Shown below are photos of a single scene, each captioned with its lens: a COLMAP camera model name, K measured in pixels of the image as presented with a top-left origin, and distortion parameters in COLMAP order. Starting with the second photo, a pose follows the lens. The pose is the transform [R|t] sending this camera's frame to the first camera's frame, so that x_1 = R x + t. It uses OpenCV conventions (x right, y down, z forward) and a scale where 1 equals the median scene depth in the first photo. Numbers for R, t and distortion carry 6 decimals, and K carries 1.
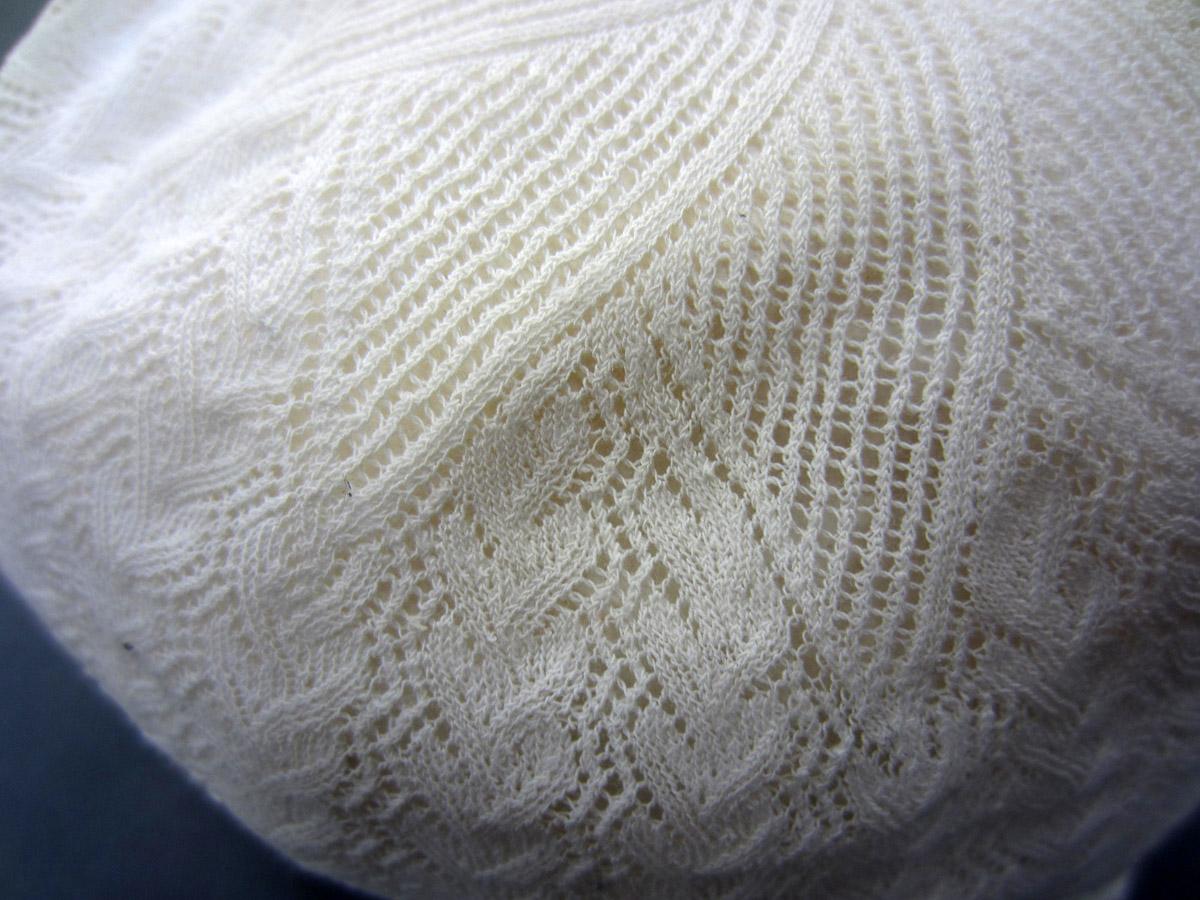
lens RADIAL K [[906.0, 0, 600.0], [0, 906.0, 450.0], [0, 0, 1]] dist [-0.010650, -0.004218]
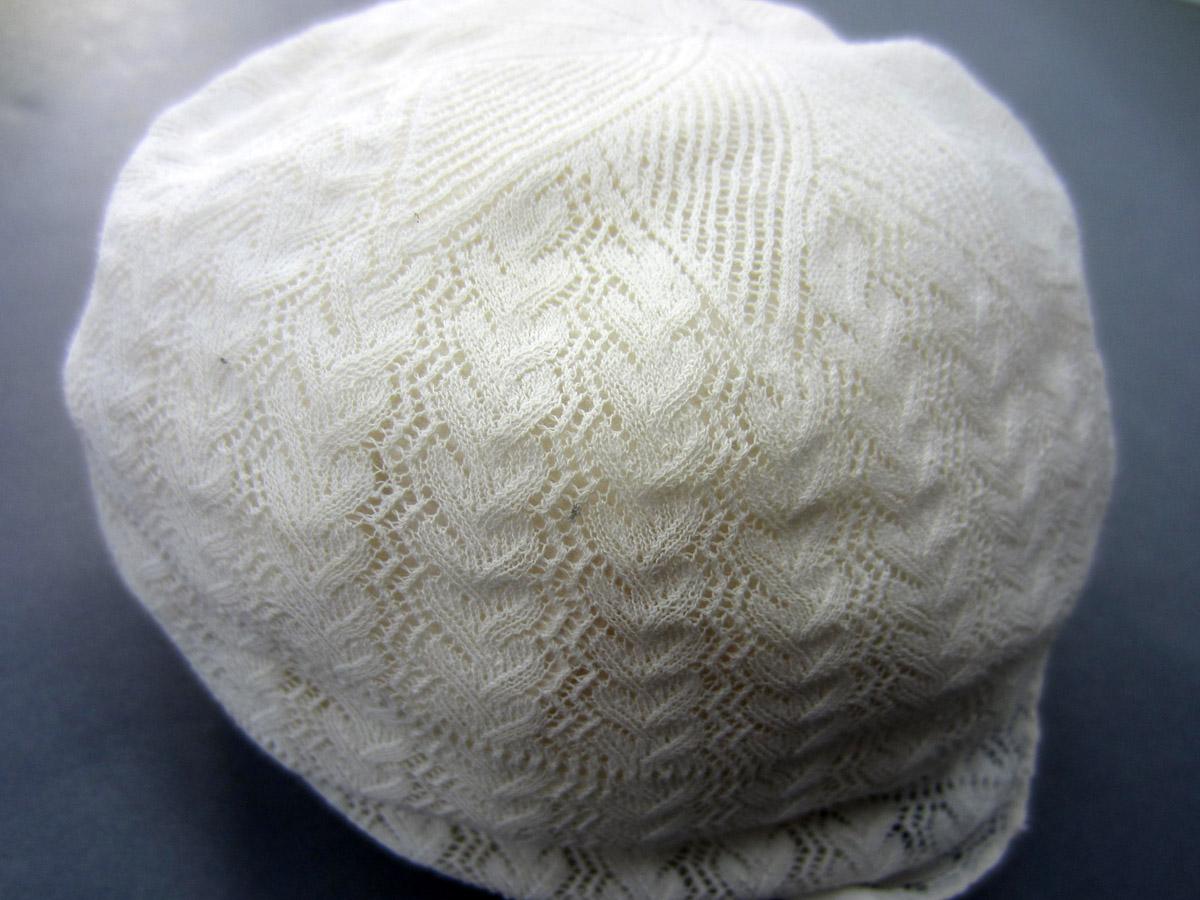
lens RADIAL K [[906.0, 0, 600.0], [0, 906.0, 450.0], [0, 0, 1]] dist [-0.010650, -0.004218]
pose [[0.993985, 0.031678, 0.104831, -0.111645], [0.019842, 0.889311, -0.456872, 1.095305], [-0.107700, 0.456205, 0.883334, -0.229353]]
